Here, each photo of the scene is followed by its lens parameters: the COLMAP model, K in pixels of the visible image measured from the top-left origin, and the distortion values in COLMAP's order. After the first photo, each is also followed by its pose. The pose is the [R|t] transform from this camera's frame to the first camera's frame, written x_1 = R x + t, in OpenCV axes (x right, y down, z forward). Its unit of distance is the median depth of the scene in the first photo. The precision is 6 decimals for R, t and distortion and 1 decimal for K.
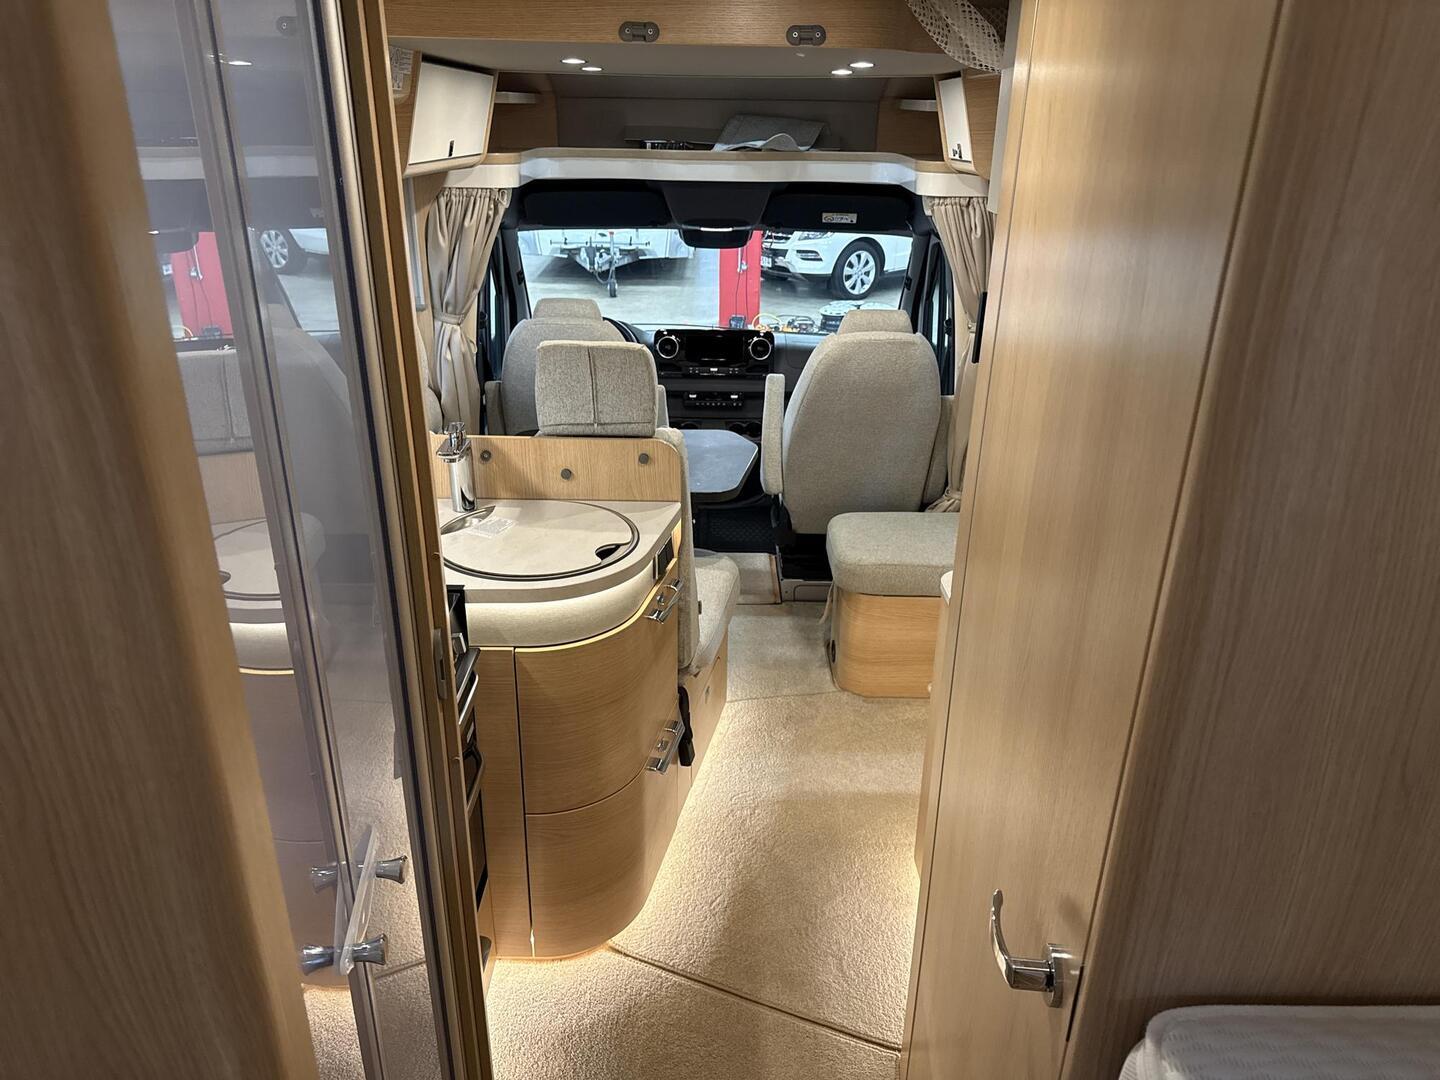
lens RADIAL K [[982.4, 0, 723.2], [0, 982.4, 554.8], [0, 0, 1]] dist [0.028635, -0.001410]
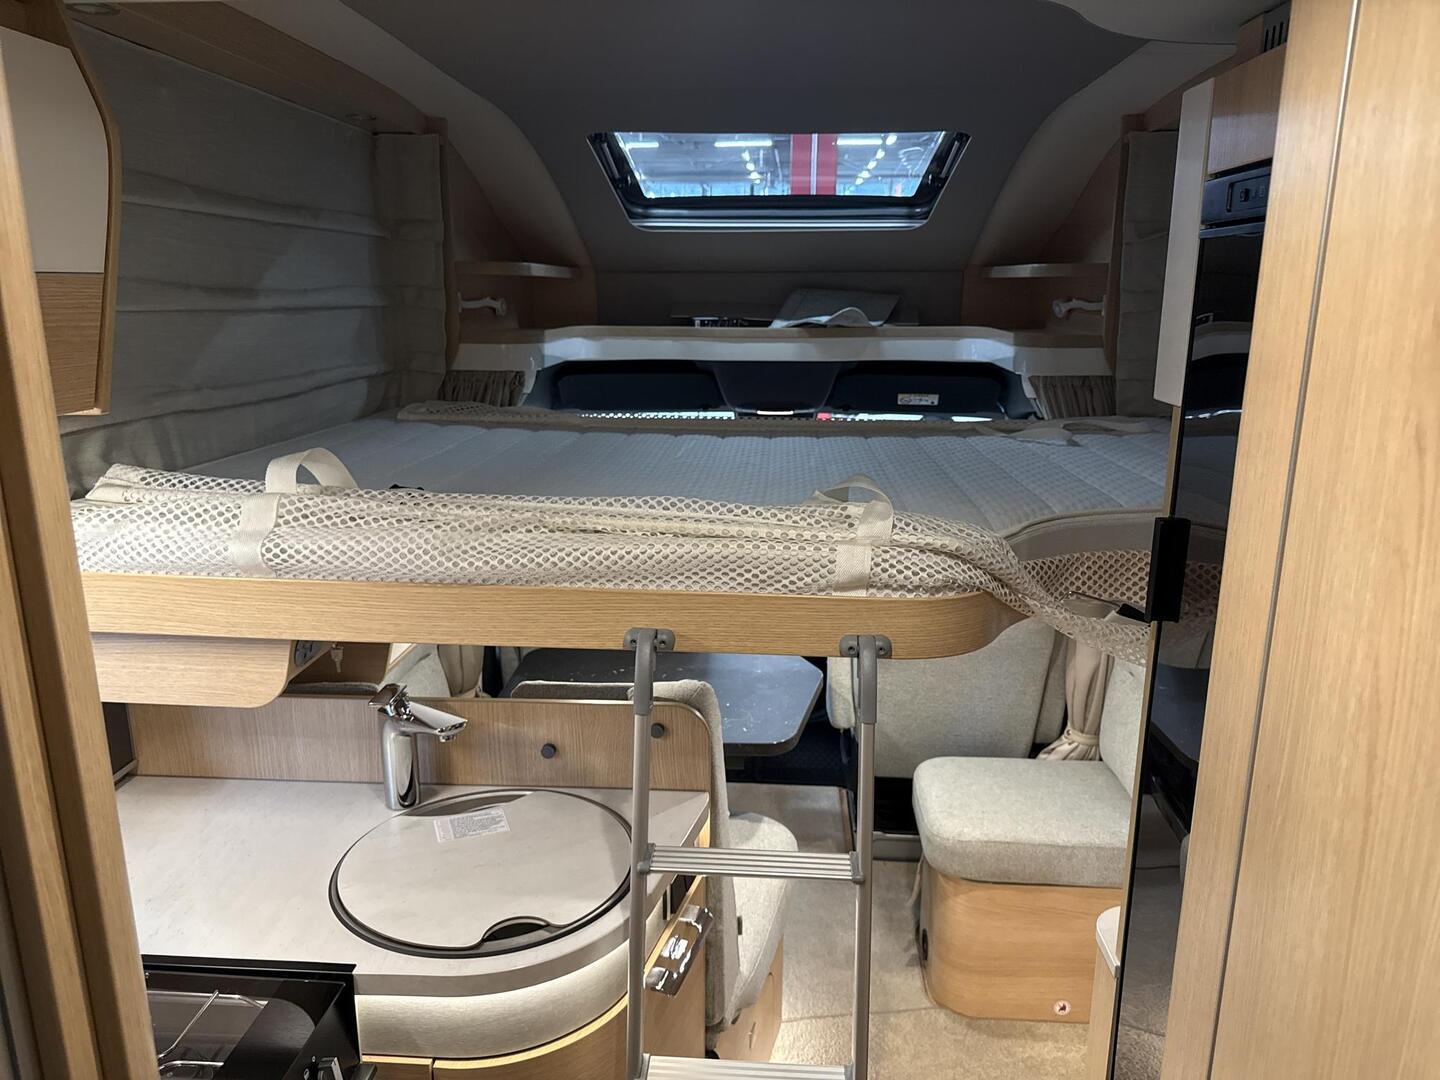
lens RADIAL K [[1034.1, 0, 713.0], [0, 1034.1, 536.1], [0, 0, 1]] dist [0.002828, -0.006549]
pose [[0.997177, 0.002242, -0.075058, 0.008982], [-0.016630, 0.981329, -0.191615, -0.058338], [0.073227, 0.192322, 0.978596, 0.152589]]
